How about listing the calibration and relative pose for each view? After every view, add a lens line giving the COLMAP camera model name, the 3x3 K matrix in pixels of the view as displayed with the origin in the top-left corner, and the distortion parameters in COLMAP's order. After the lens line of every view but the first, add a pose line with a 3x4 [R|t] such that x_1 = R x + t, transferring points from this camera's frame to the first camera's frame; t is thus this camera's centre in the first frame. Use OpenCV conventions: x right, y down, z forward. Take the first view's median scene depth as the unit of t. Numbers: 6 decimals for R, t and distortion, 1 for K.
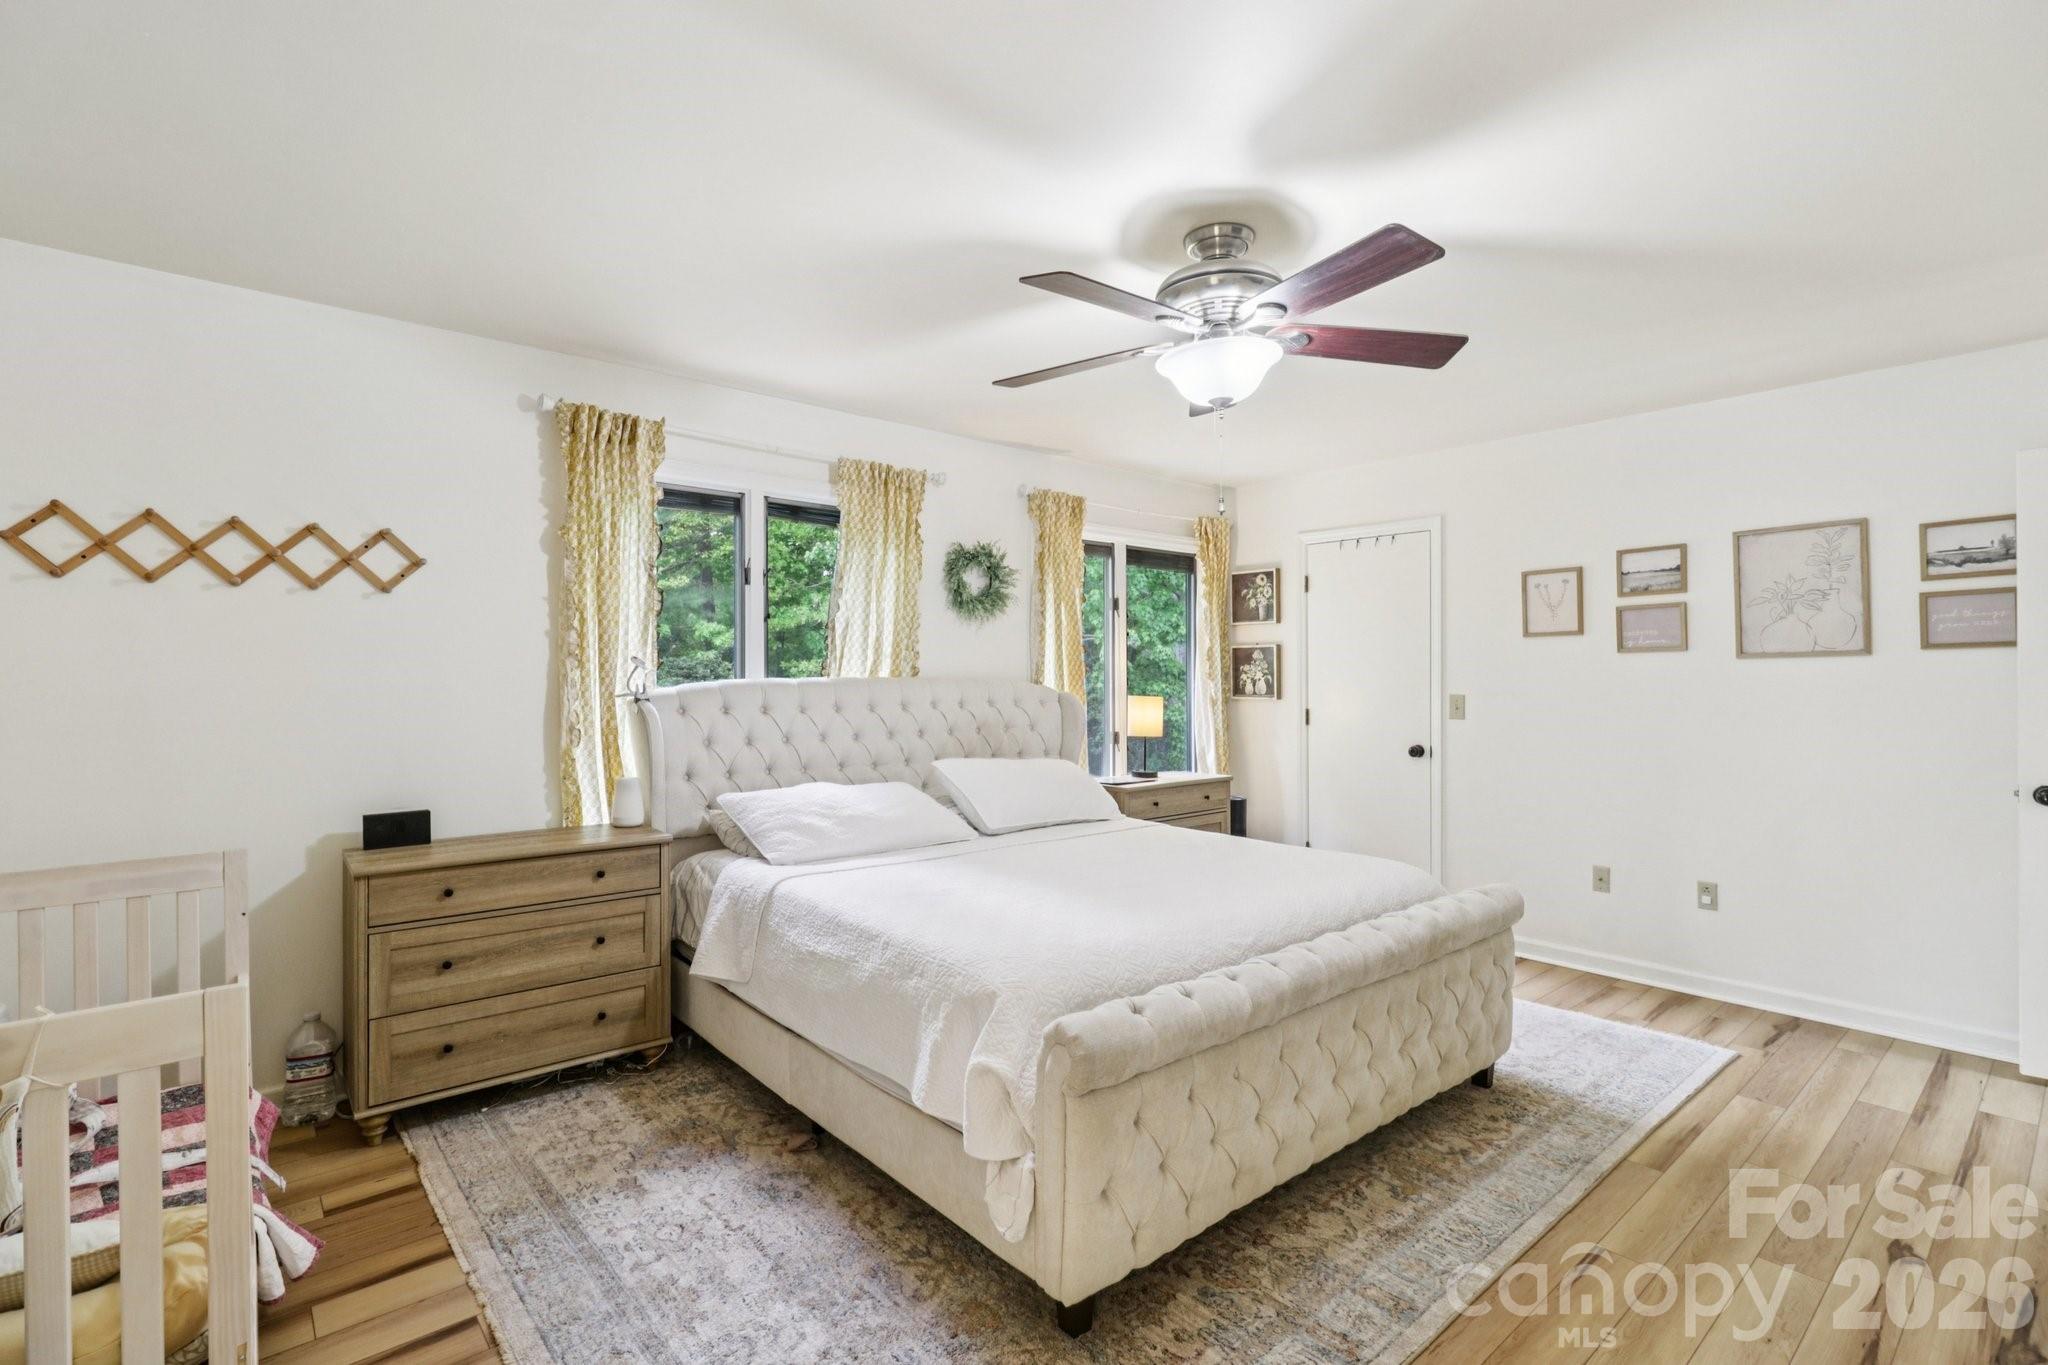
lens RADIAL K [[942.8, 0, 1034.5], [0, 942.8, 668.8], [0, 0, 1]] dist [0.001827, -0.000195]
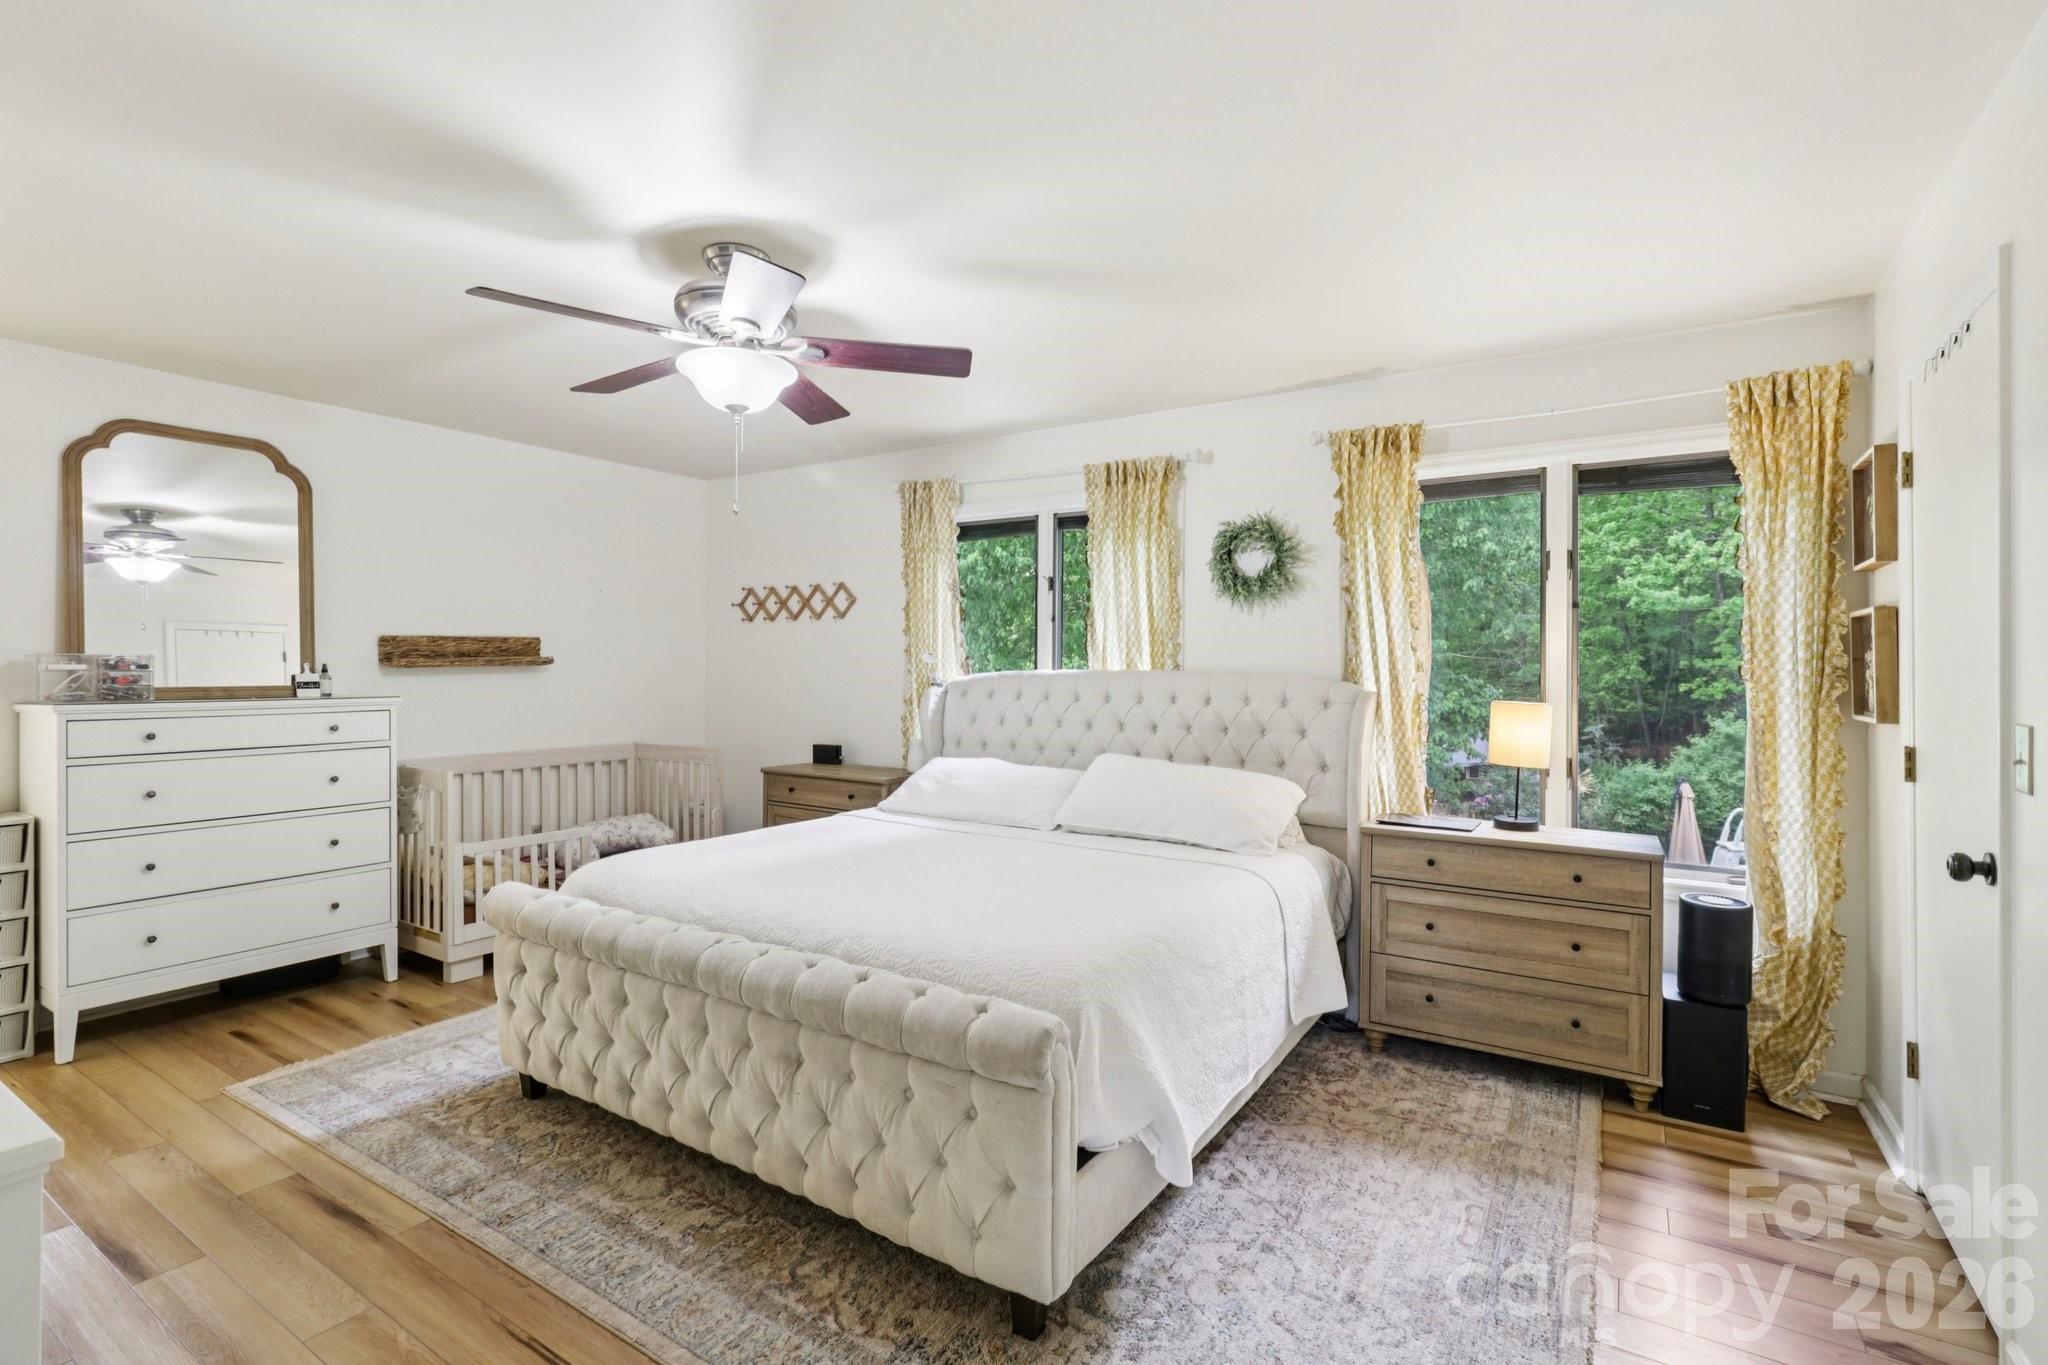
lens RADIAL K [[947.1, 0, 1015.6], [0, 947.1, 658.1], [0, 0, 1]] dist [0.000809, -0.000101]
pose [[0.279196, -0.014296, -0.960128, 0.858056], [-0.003993, 0.999863, -0.016049, 0.014602], [0.960226, 0.008315, 0.279100, 0.658616]]
